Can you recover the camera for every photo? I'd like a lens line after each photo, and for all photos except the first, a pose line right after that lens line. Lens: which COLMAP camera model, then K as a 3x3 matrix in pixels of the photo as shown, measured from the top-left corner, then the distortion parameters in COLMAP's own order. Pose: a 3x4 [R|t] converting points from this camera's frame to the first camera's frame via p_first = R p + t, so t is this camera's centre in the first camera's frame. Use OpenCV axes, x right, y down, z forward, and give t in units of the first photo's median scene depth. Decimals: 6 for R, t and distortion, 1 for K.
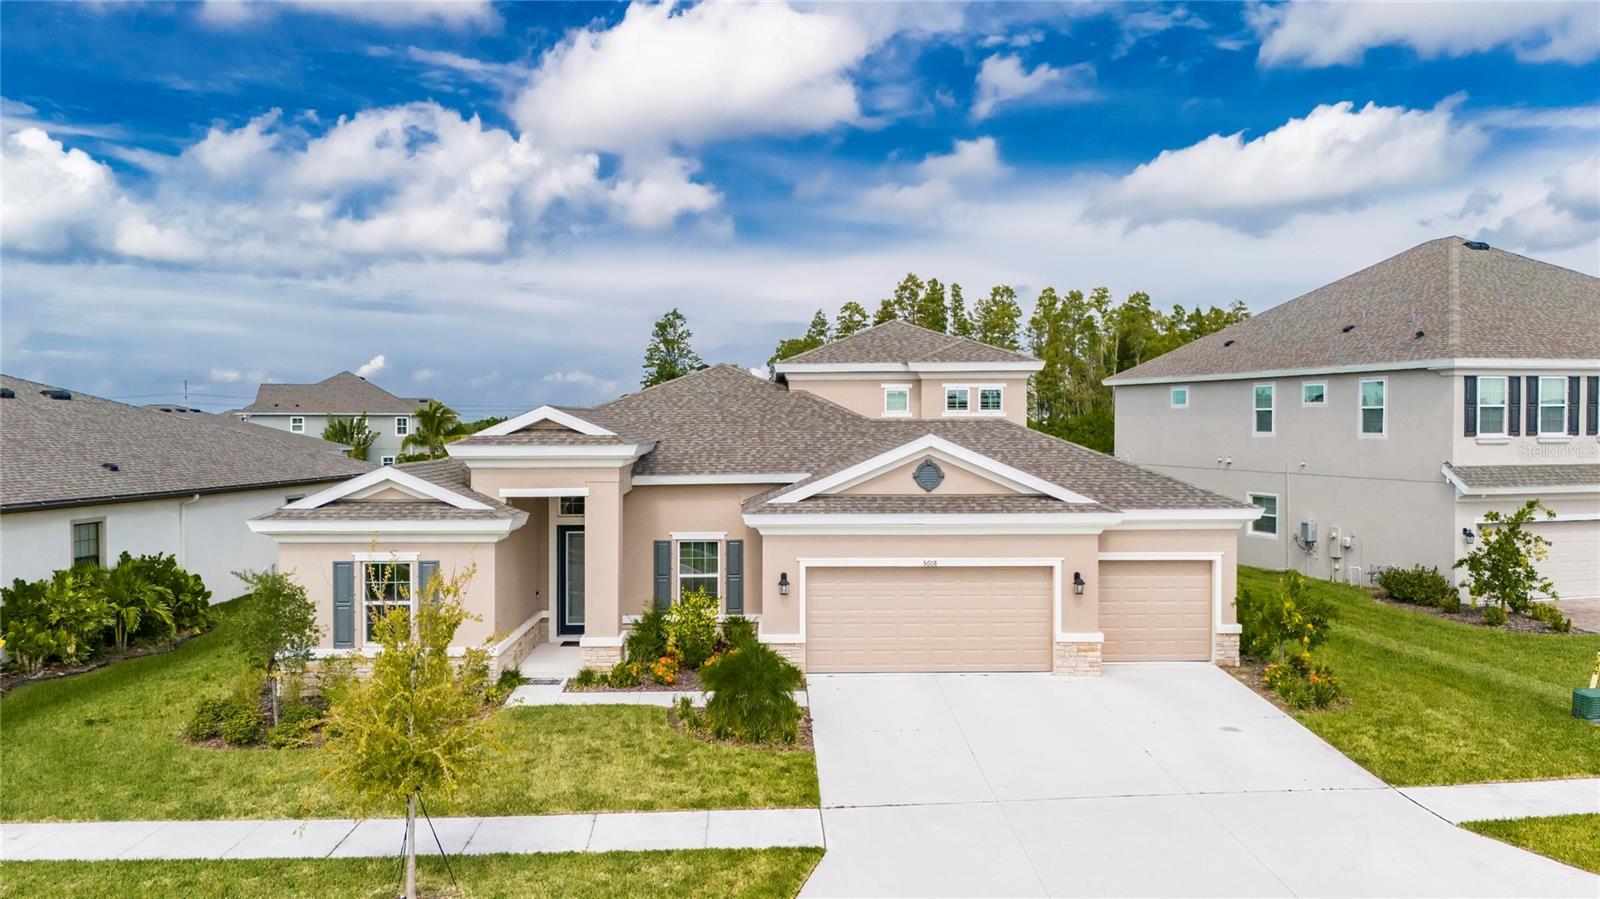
lens RADIAL K [[1167.9, 0, 804.2], [0, 1167.9, 450.6], [0, 0, 1]] dist [0.126174, -0.178231]
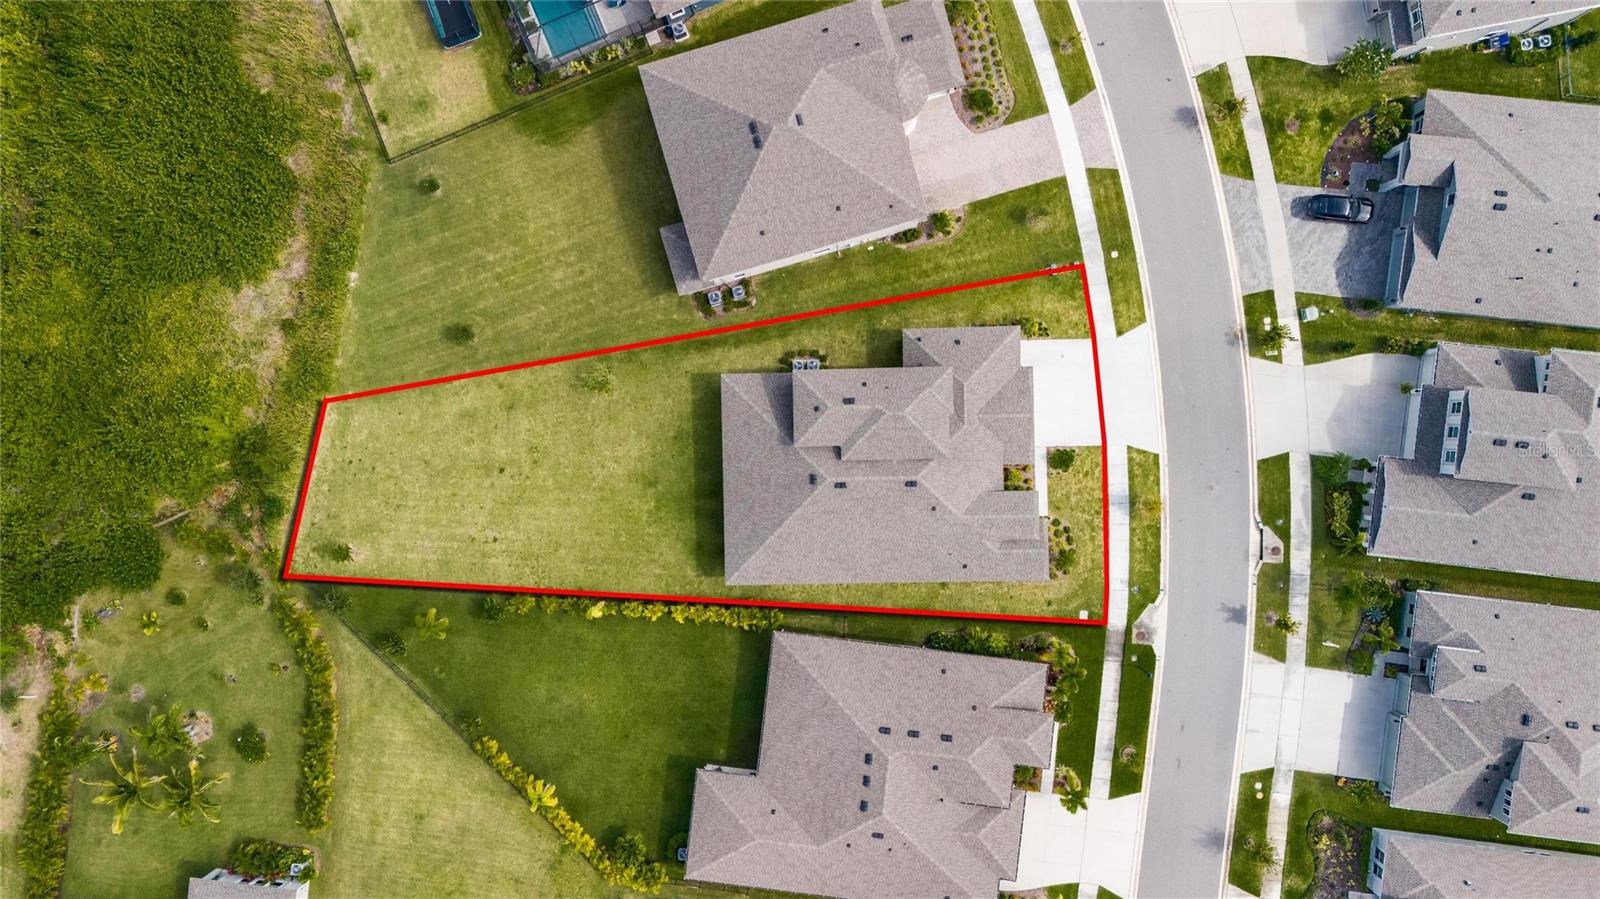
lens RADIAL K [[1167.9, 0, 804.2], [0, 1167.9, 450.6], [0, 0, 1]] dist [0.126174, -0.178231]
pose [[0.008960, -0.999847, -0.015041, 0.037248], [0.053100, -0.014545, 0.998483, -3.472399], [-0.998549, -0.009745, 0.052961, 1.383701]]
